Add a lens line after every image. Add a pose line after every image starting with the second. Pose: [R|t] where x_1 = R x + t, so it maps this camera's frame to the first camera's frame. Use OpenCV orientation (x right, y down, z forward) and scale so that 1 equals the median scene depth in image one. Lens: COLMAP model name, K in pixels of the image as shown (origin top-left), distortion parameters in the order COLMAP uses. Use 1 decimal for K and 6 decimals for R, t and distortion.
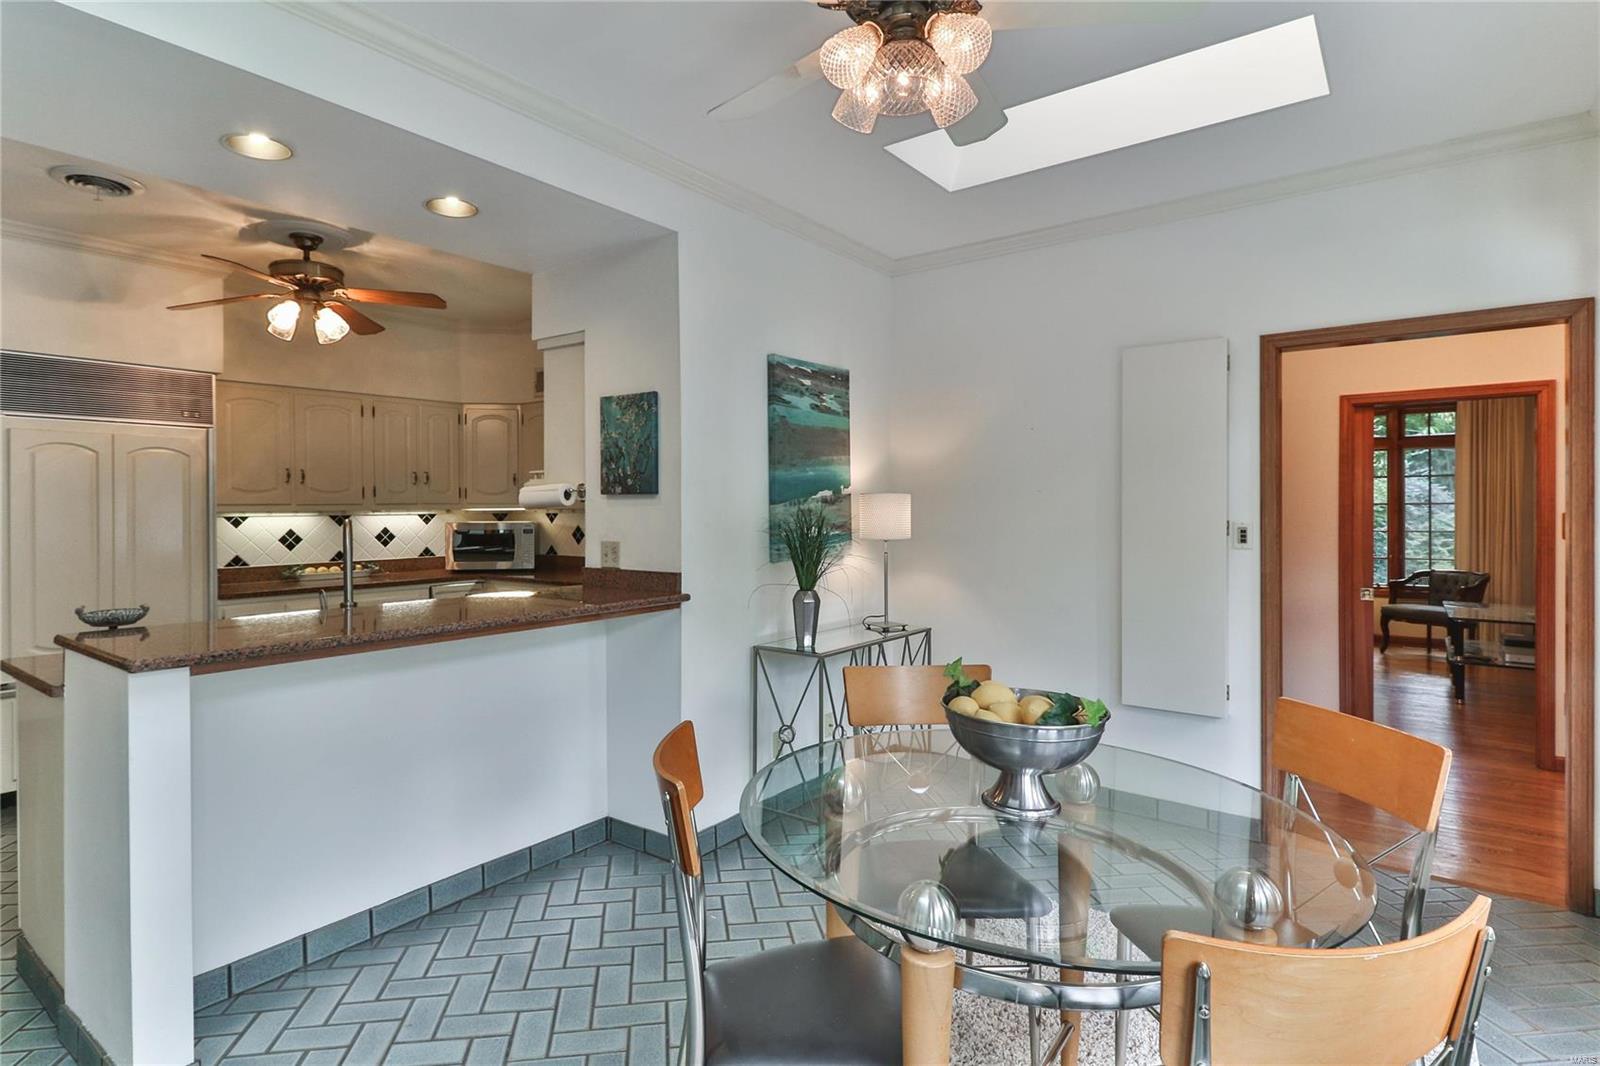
lens RADIAL K [[819.3, 0, 750.2], [0, 819.3, 510.8], [0, 0, 1]] dist [0.016799, -0.004979]
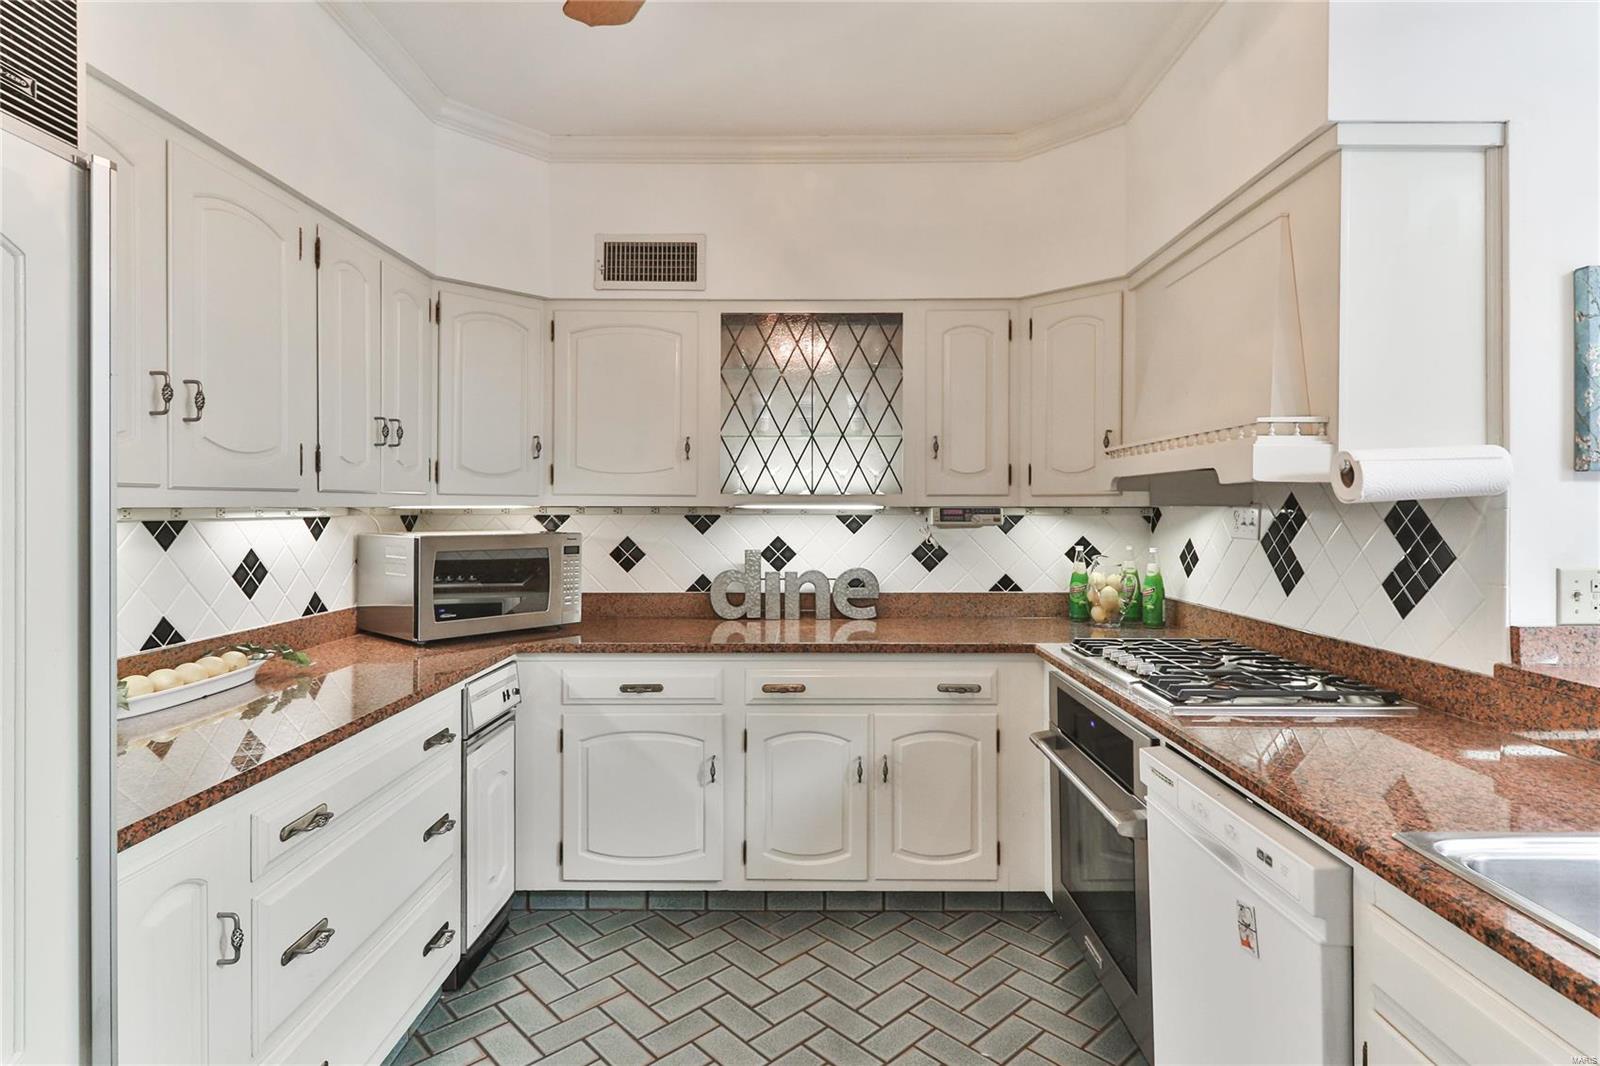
lens RADIAL K [[819.3, 0, 790.9], [0, 819.3, 508.1], [0, 0, 1]] dist [0.016799, -0.004979]
pose [[0.790604, 0.004858, 0.612308, -0.521744], [-0.000053, 0.999969, -0.007865, 0.003182], [-0.612327, 0.006185, 0.790580, 0.561098]]
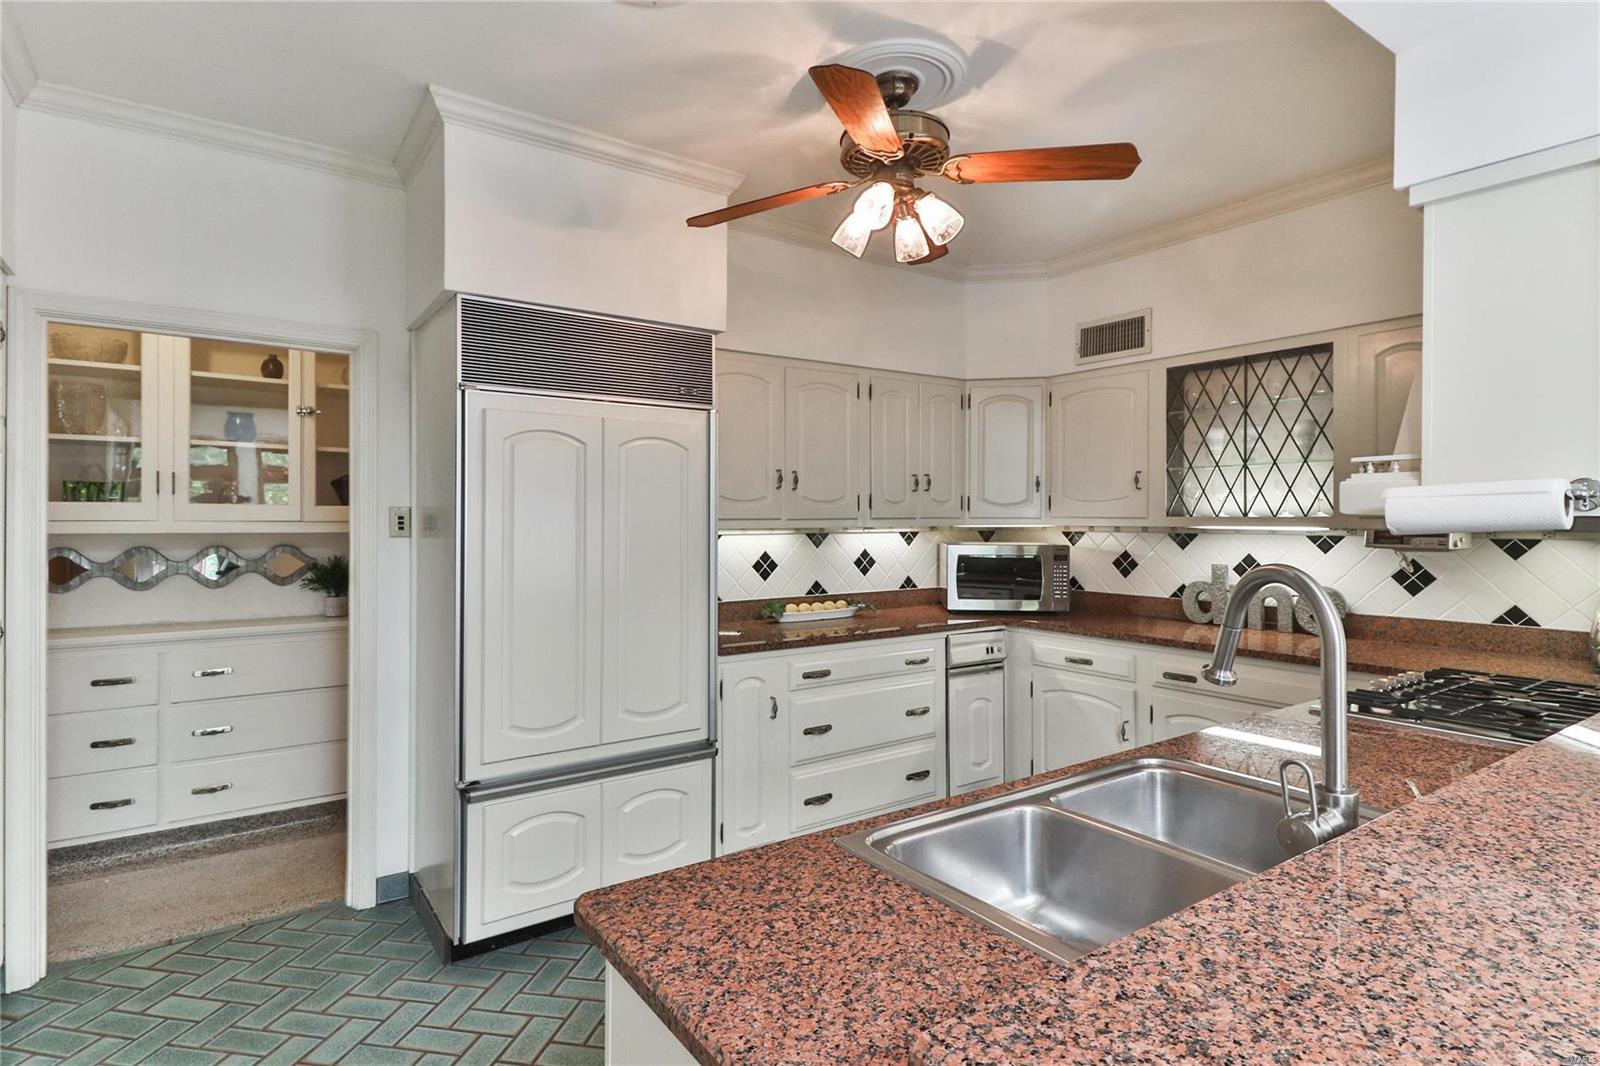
lens RADIAL K [[819.3, 0, 797.4], [0, 819.3, 521.2], [0, 0, 1]] dist [0.016799, -0.004979]
pose [[0.961064, 0.005402, -0.276274, -0.321891], [-0.006154, 0.999979, -0.001855, -0.004013], [0.276258, 0.003483, 0.961077, 0.290210]]
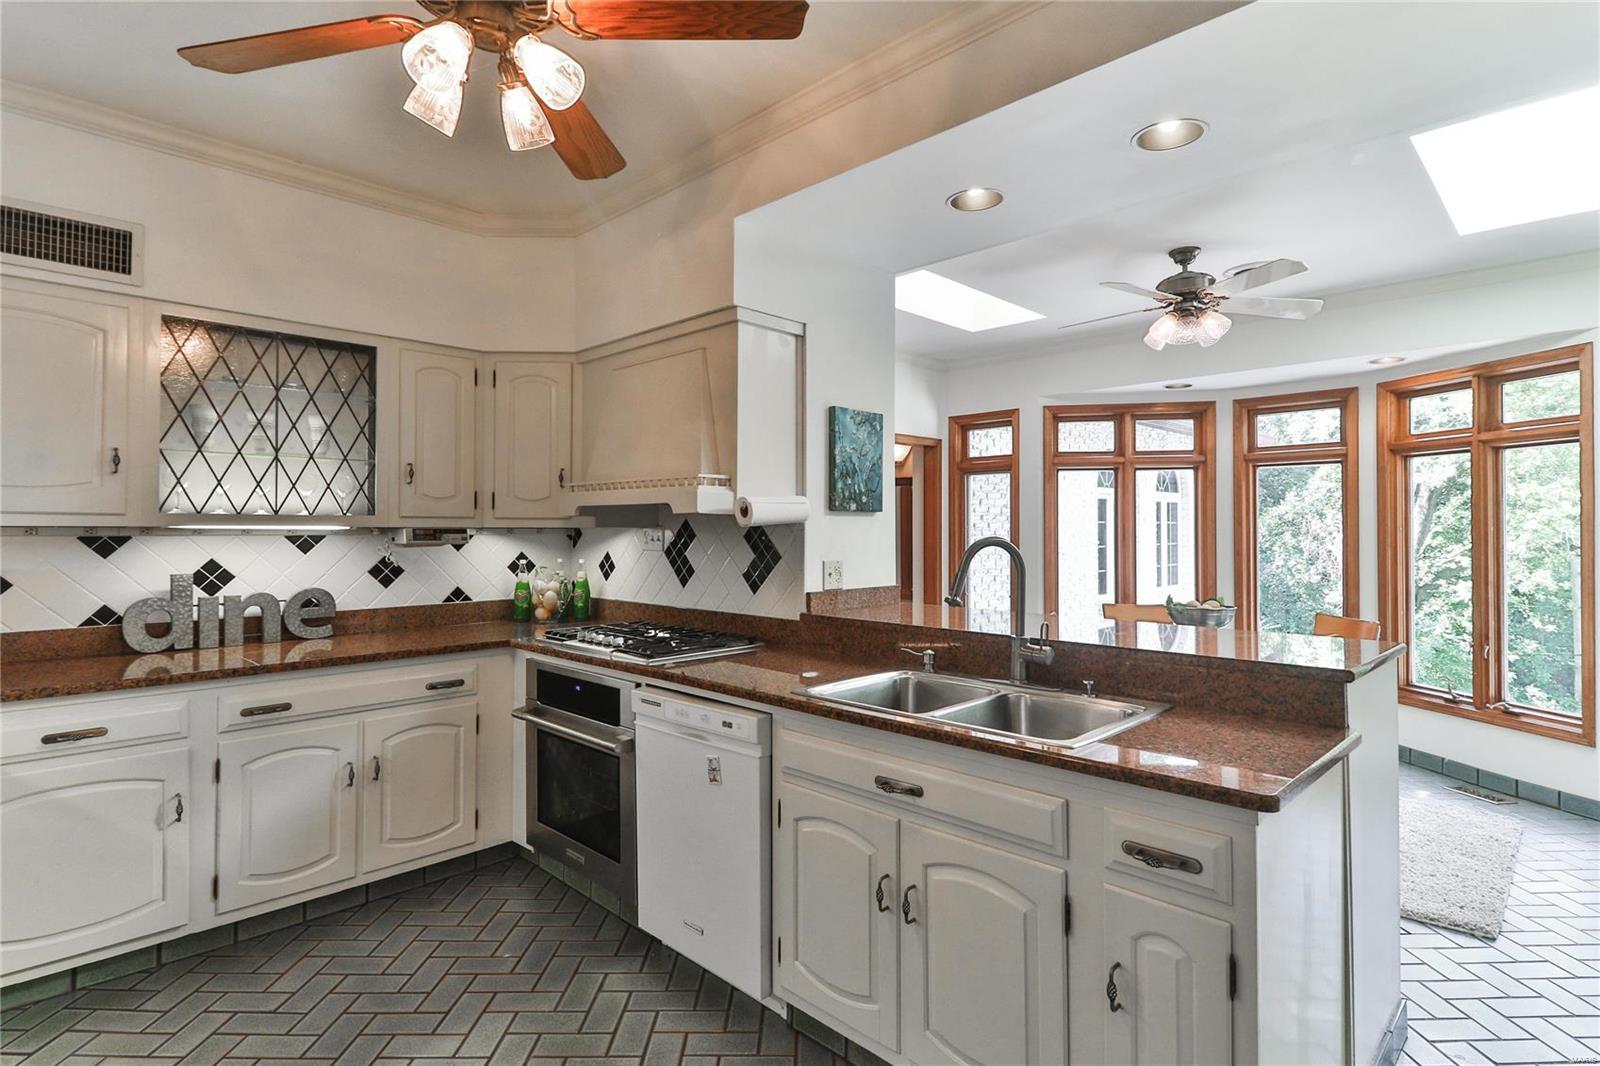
lens RADIAL K [[819.3, 0, 802.4], [0, 819.3, 522.0], [0, 0, 1]] dist [0.016799, -0.004979]
pose [[0.104185, 0.013109, 0.994471, -0.686007], [0.003683, 0.999901, -0.013567, 0.003224], [-0.994551, 0.005077, 0.104127, 0.582987]]
